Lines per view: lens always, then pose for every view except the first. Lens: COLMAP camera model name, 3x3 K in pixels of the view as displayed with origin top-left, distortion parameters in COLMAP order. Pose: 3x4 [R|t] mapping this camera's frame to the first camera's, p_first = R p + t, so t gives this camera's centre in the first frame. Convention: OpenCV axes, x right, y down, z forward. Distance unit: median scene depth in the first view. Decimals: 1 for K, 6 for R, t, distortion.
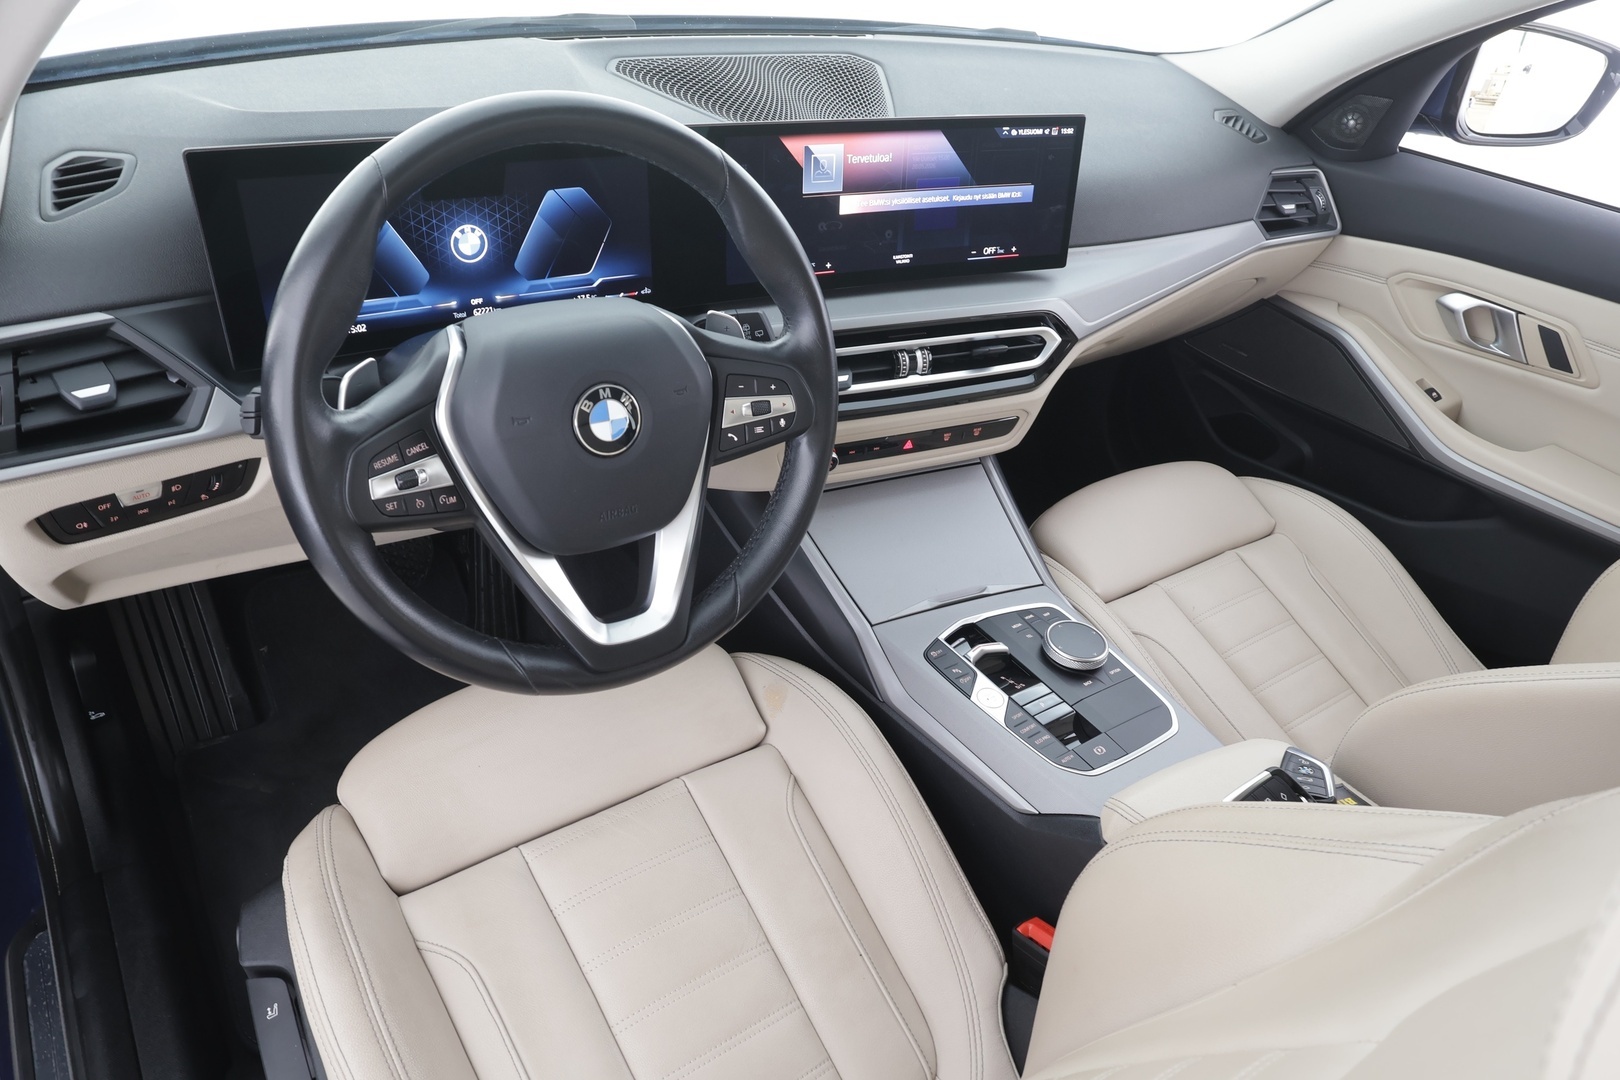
lens RADIAL K [[1095.7, 0, 814.0], [0, 1095.7, 537.7], [0, 0, 1]] dist [0.006565, 0.001566]
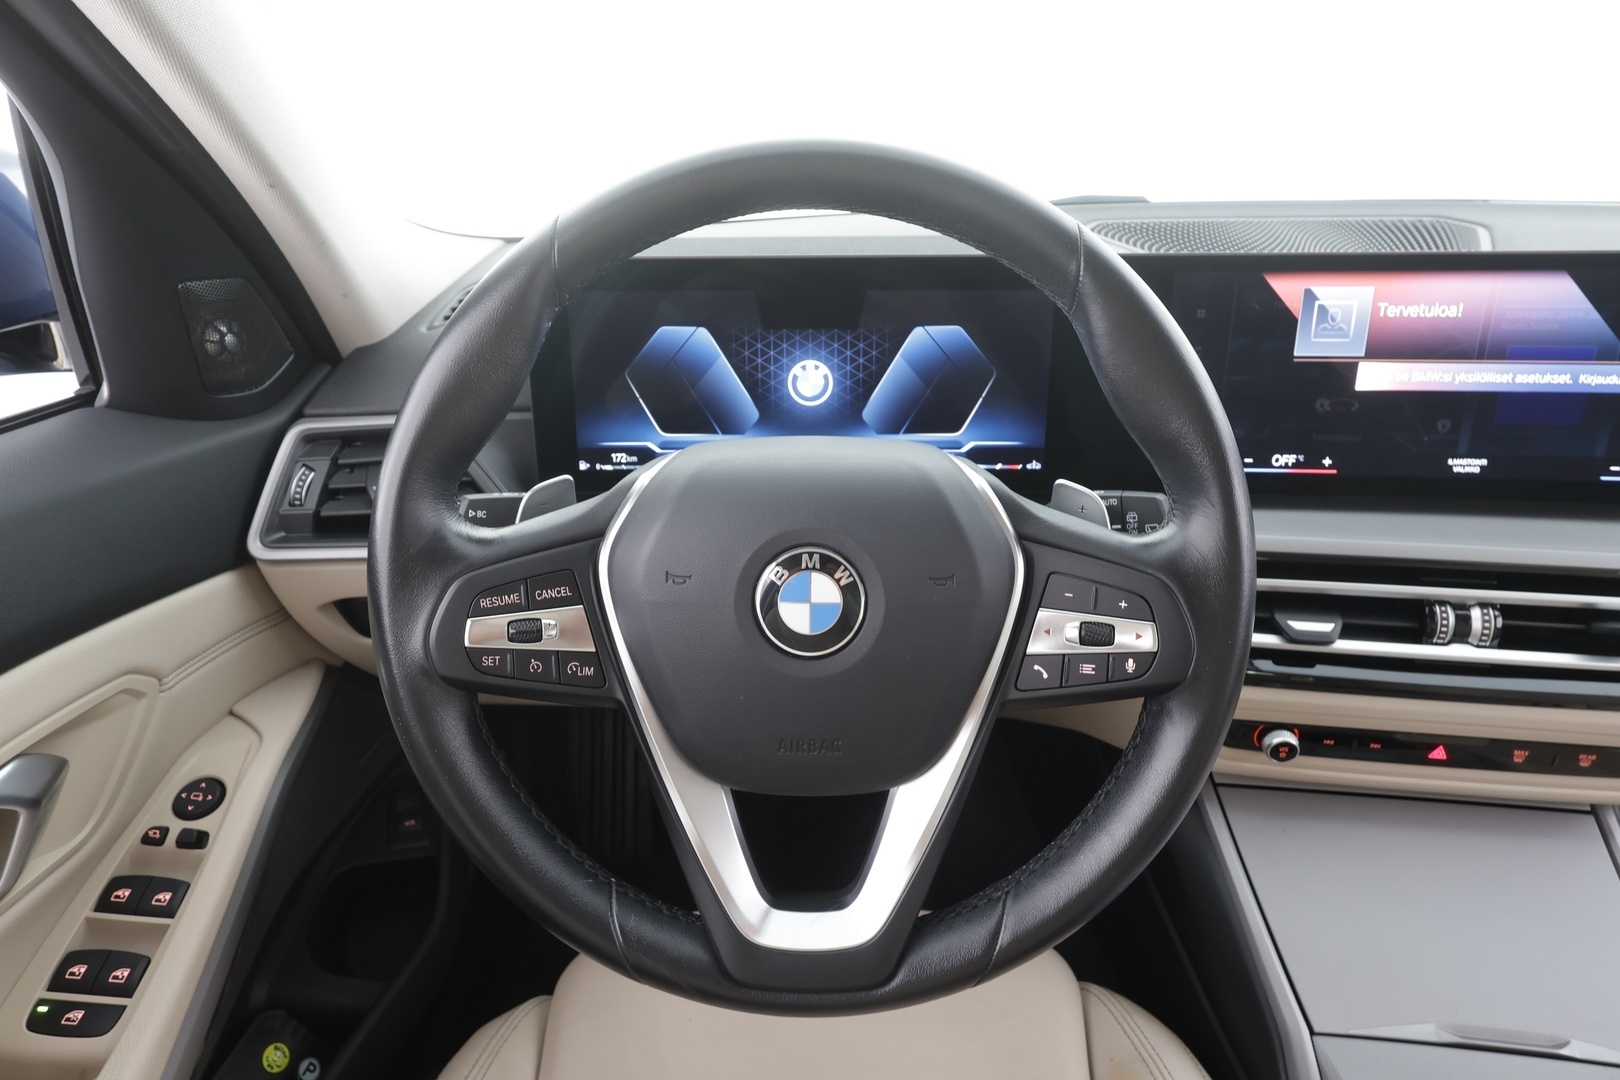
lens RADIAL K [[902.8, 0, 825.9], [0, 902.8, 545.8], [0, 0, 1]] dist [0.005776, 0.001760]
pose [[0.814777, 0.126659, -0.565770, 0.102593], [-0.240162, 0.961919, -0.130516, -0.060995], [0.527694, 0.242218, 0.814168, 0.475615]]
